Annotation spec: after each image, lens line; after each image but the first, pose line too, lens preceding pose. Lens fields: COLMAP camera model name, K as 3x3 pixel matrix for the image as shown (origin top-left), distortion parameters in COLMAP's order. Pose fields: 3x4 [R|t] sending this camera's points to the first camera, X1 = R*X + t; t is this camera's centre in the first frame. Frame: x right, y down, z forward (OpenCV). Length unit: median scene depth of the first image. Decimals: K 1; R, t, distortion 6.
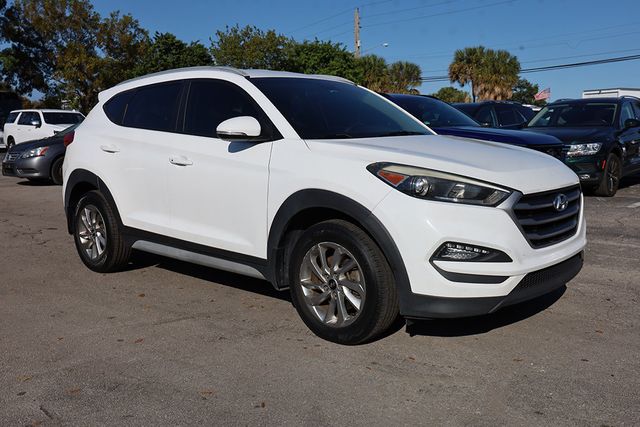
lens RADIAL K [[621.0, 0, 328.4], [0, 621.0, 215.0], [0, 0, 1]] dist [0.006345, 0.000000]
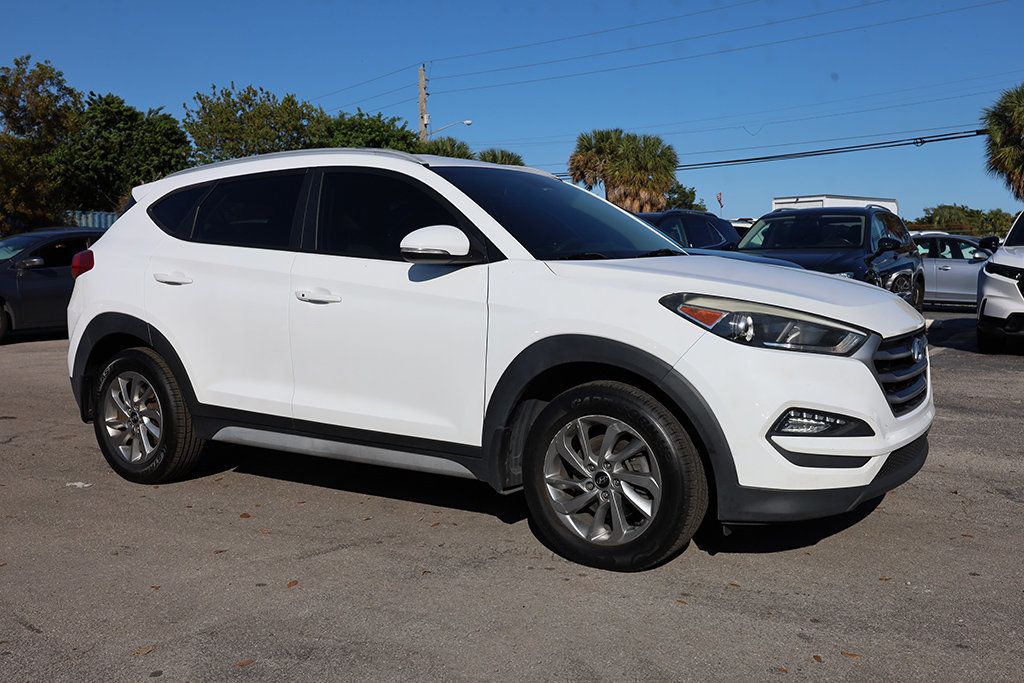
lens RADIAL K [[993.6, 0, 530.3], [0, 993.6, 345.7], [0, 0, 1]] dist [0.006345, 0.000000]
pose [[0.985899, -0.013368, 0.166808, -0.188108], [0.021155, 0.998763, -0.044996, 0.012365], [-0.166000, 0.047890, 0.984962, -0.021661]]
